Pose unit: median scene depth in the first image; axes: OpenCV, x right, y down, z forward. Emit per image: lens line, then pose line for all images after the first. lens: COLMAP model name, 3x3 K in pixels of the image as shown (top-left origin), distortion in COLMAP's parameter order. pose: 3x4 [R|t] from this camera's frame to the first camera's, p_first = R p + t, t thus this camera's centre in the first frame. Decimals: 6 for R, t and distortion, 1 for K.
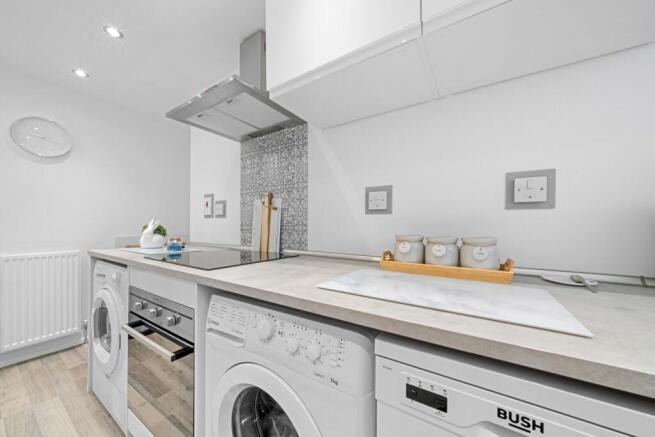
lens RADIAL K [[226.3, 0, 332.2], [0, 226.3, 225.1], [0, 0, 1]] dist [-0.004094, -0.000123]
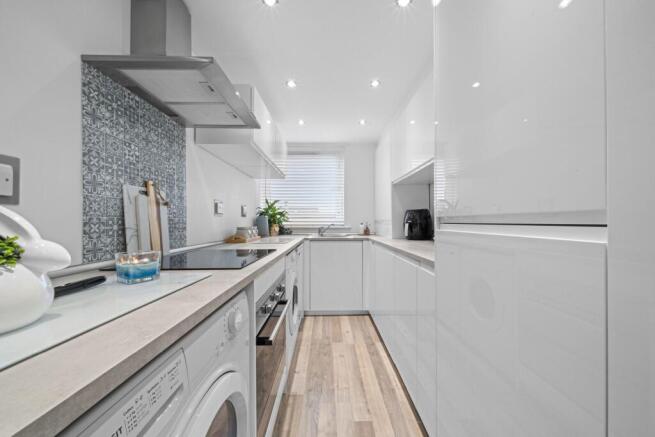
lens RADIAL K [[226.3, 0, 327.2], [0, 226.3, 221.8], [0, 0, 1]] dist [-0.004094, -0.000123]
pose [[-0.527317, 0.000469, 0.849668, -0.530986], [0.001283, 0.999999, 0.000244, -0.001687], [-0.849667, 0.001219, -0.527318, 0.380677]]
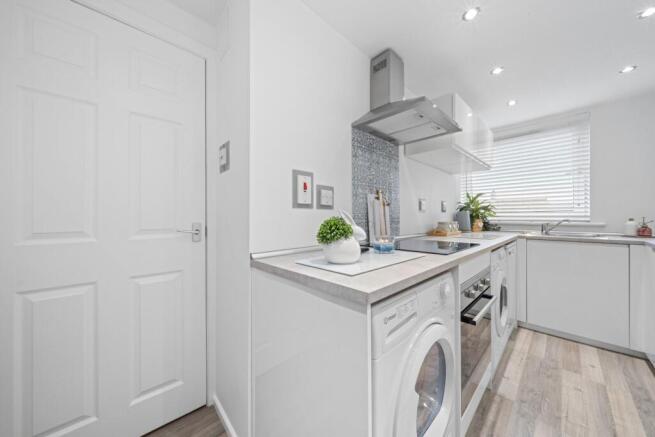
lens RADIAL K [[226.3, 0, 327.6], [0, 226.3, 215.8], [0, 0, 1]] dist [-0.004094, -0.000123]
pose [[0.254292, 0.003316, 0.967122, -0.616908], [0.002835, 0.999987, -0.004174, -0.003407], [-0.967123, 0.003803, 0.254280, 0.411060]]
